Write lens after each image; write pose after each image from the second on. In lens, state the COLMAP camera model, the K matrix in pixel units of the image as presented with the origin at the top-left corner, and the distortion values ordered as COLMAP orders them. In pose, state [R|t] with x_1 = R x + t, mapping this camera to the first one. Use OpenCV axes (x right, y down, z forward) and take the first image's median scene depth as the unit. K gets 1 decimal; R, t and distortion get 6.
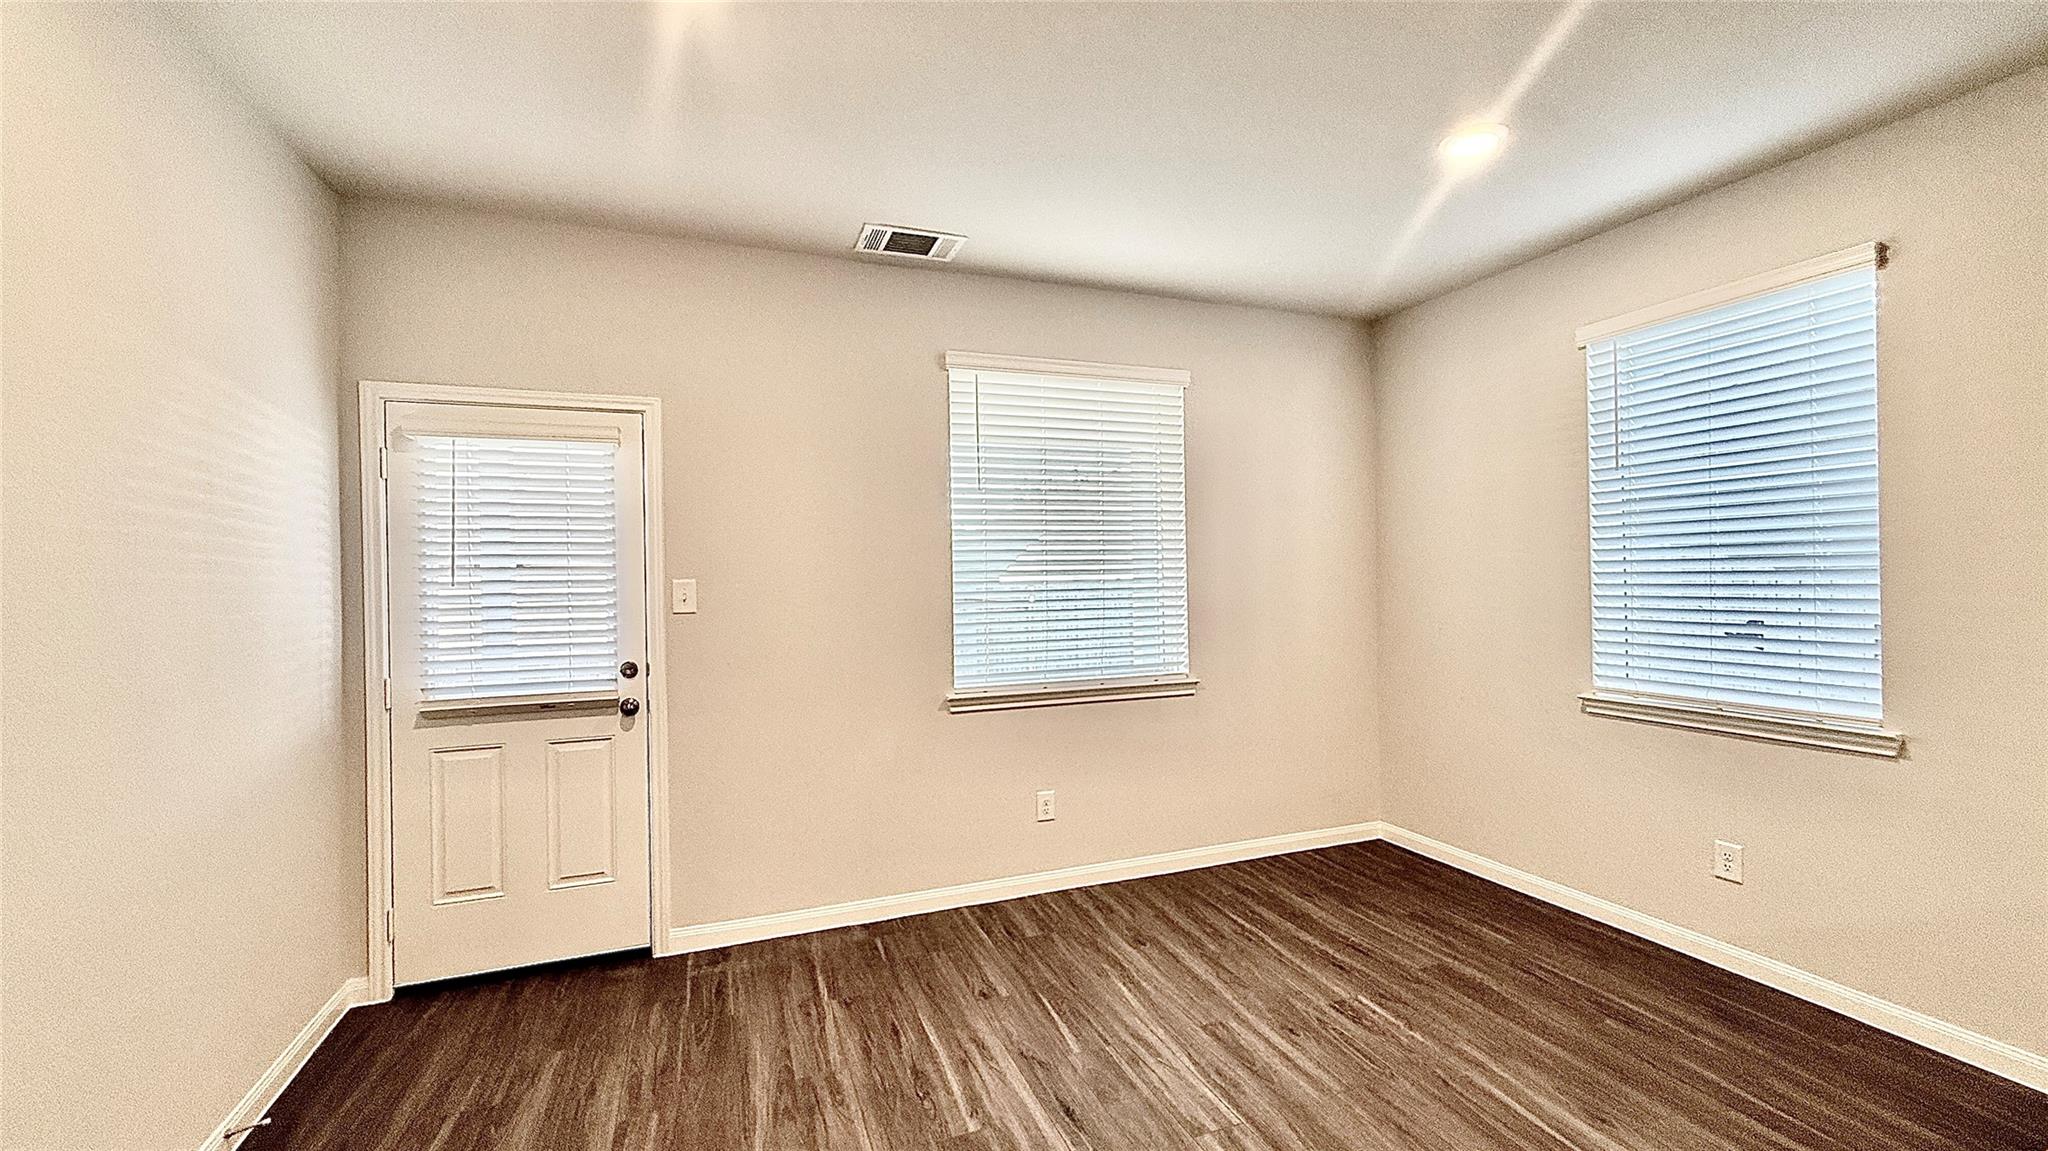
lens RADIAL K [[821.3, 0, 1026.0], [0, 821.3, 578.1], [0, 0, 1]] dist [-0.002798, -0.000033]
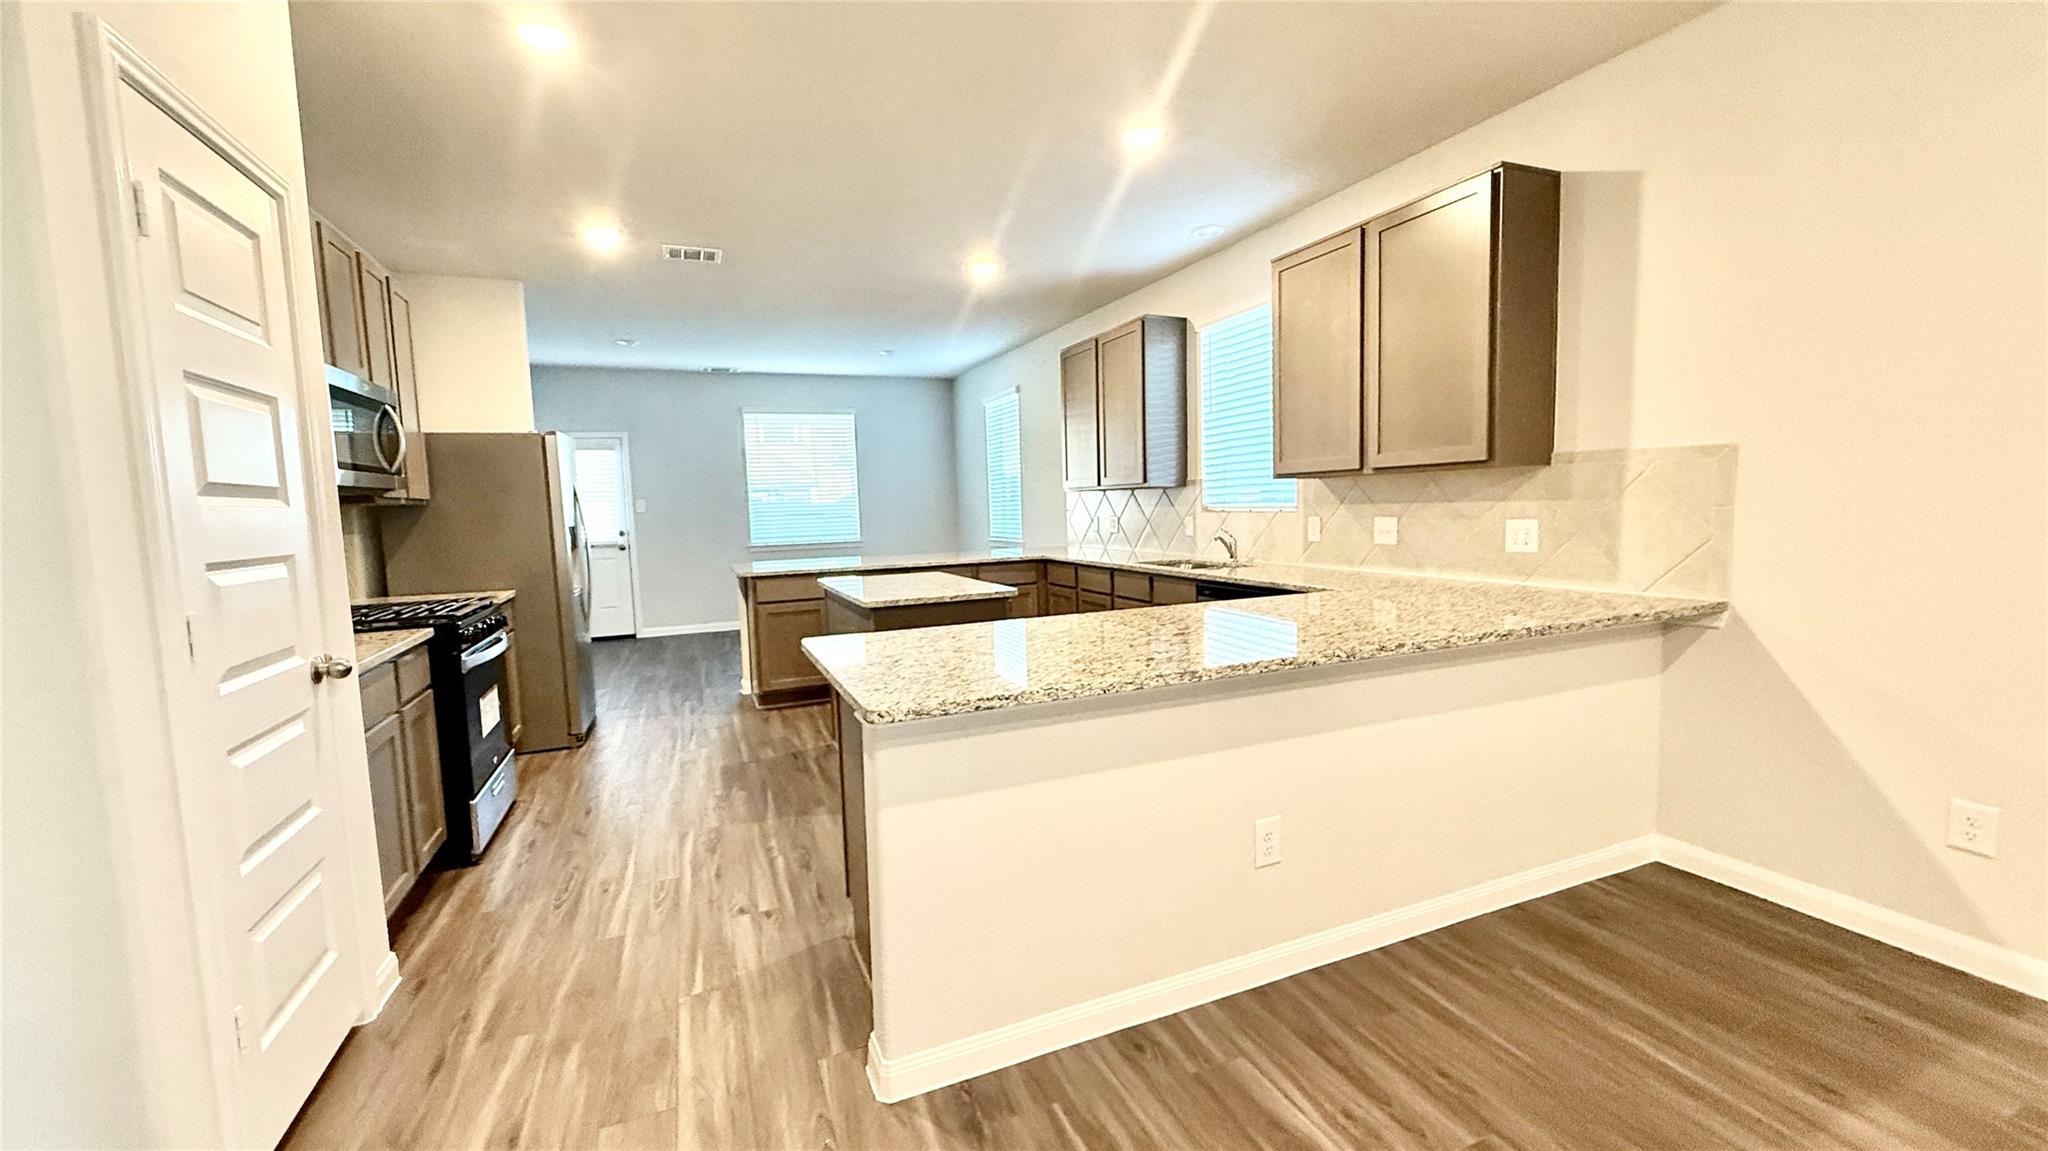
lens RADIAL K [[821.3, 0, 1026.0], [0, 821.3, 578.1], [0, 0, 1]] dist [-0.002798, -0.000033]
pose [[0.999641, -0.016516, 0.021102, 0.807901], [0.014499, 0.995616, 0.092404, 0.026014], [-0.022536, -0.092065, 0.995498, -1.775114]]
